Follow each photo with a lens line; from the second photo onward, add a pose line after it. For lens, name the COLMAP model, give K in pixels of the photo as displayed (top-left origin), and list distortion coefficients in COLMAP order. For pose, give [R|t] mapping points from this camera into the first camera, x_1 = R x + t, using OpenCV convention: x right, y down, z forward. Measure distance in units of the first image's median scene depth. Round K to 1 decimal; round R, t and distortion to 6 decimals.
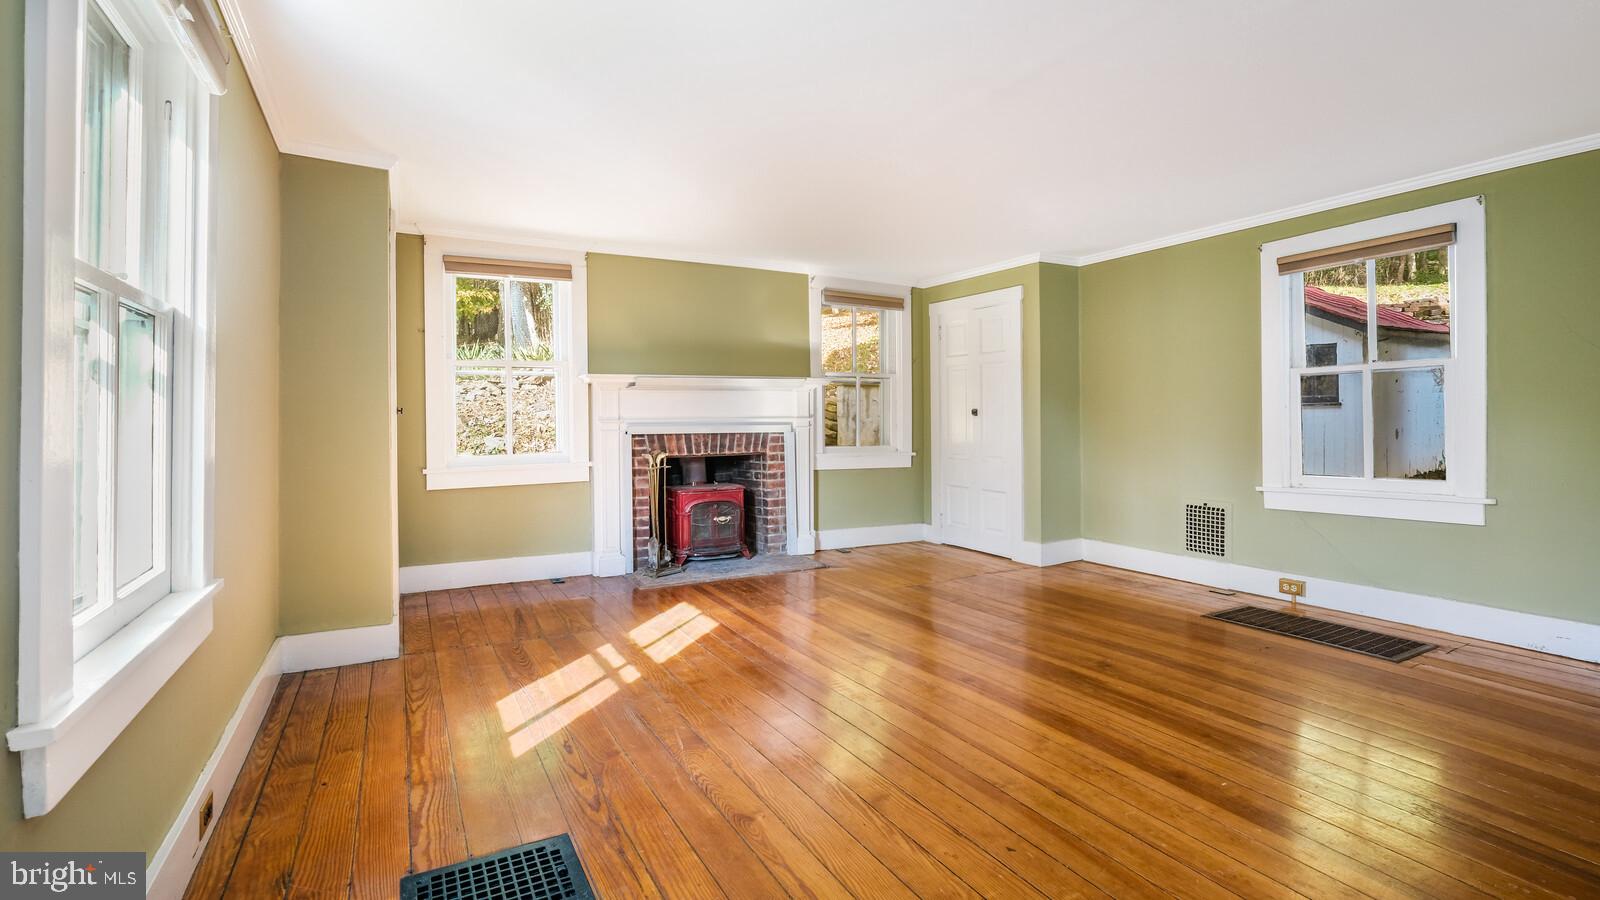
lens RADIAL K [[694.0, 0, 801.9], [0, 694.0, 436.8], [0, 0, 1]] dist [-0.000840, -0.000384]
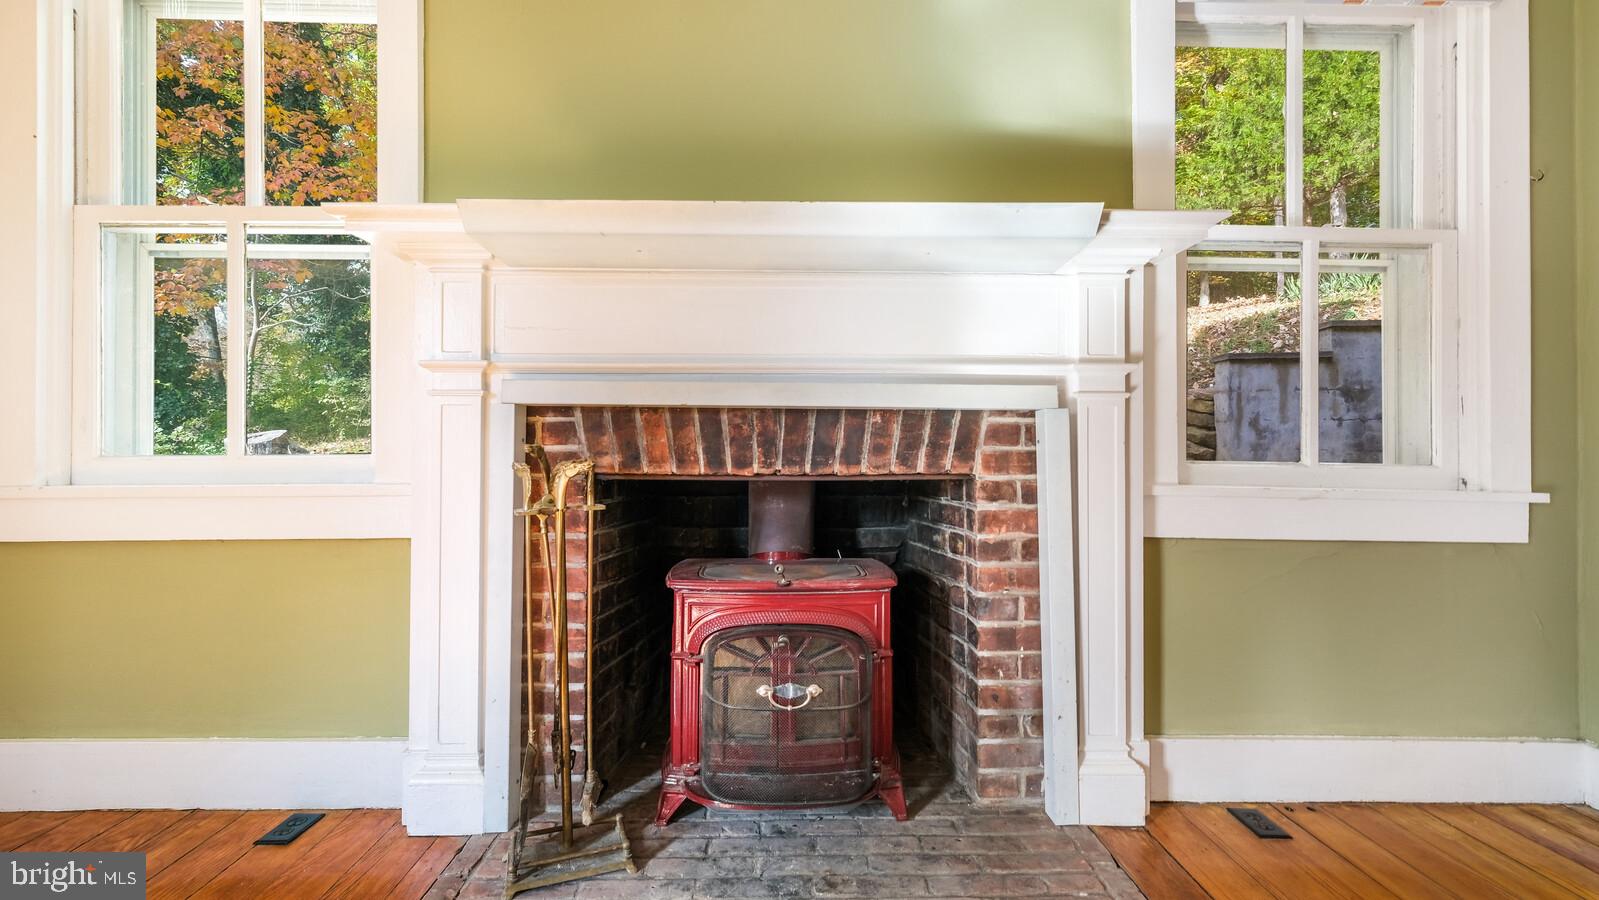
lens RADIAL K [[714.0, 0, 800.2], [0, 714.0, 441.6], [0, 0, 1]] dist [0.003303, 0.000323]
pose [[0.893477, 0.003728, -0.449094, 0.023416], [-0.021750, 0.999151, -0.034978, 0.020818], [0.448582, 0.041020, 0.892800, 0.670383]]
